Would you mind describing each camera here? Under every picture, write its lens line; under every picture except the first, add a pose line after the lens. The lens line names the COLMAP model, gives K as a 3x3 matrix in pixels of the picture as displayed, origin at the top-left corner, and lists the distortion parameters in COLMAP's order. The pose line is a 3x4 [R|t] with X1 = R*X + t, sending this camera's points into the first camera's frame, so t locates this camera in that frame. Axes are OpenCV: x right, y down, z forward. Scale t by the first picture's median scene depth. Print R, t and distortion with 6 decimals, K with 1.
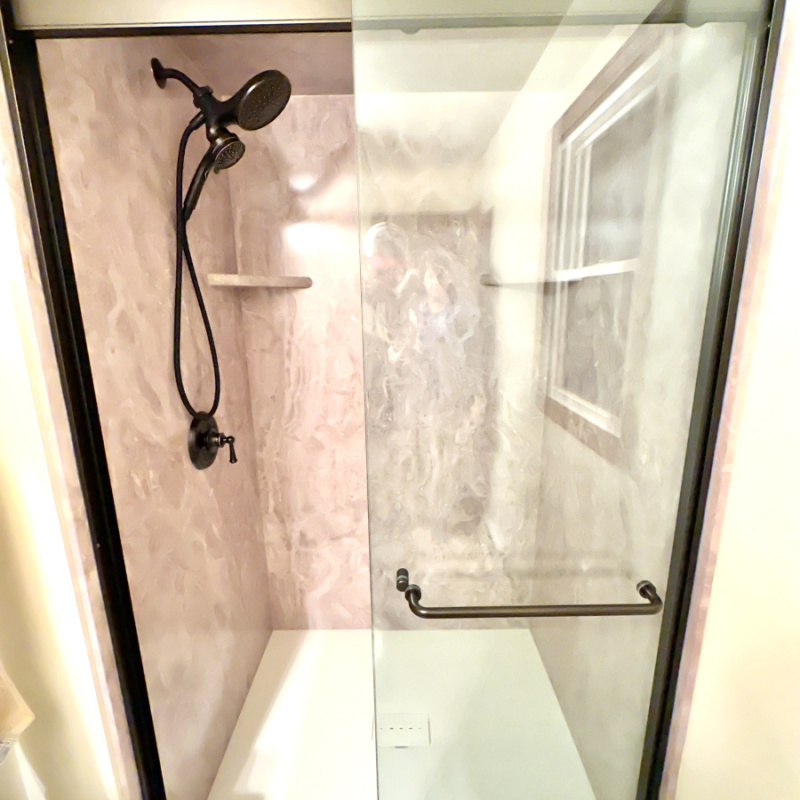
lens RADIAL K [[427.3, 0, 400.0], [0, 427.3, 400.0], [0, 0, 1]] dist [-0.000118, -0.000584]
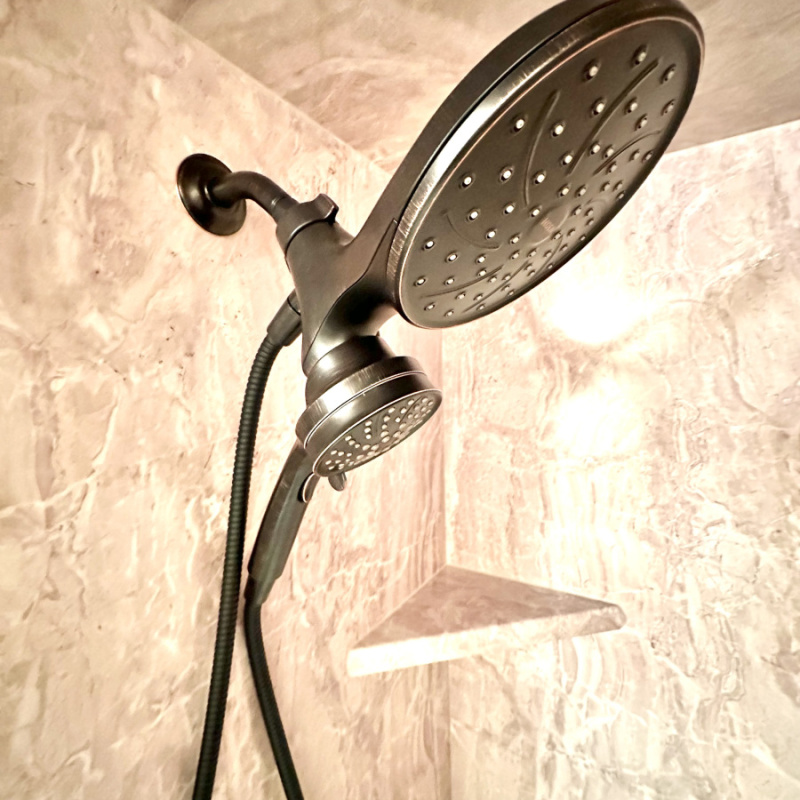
lens RADIAL K [[427.3, 0, 400.0], [0, 427.3, 400.0], [0, 0, 1]] dist [-0.000118, -0.000584]
pose [[0.852548, 0.018687, -0.522315, -0.187277], [-0.106342, 0.984658, -0.138347, -0.399383], [0.511716, 0.173491, 0.841456, 0.567399]]
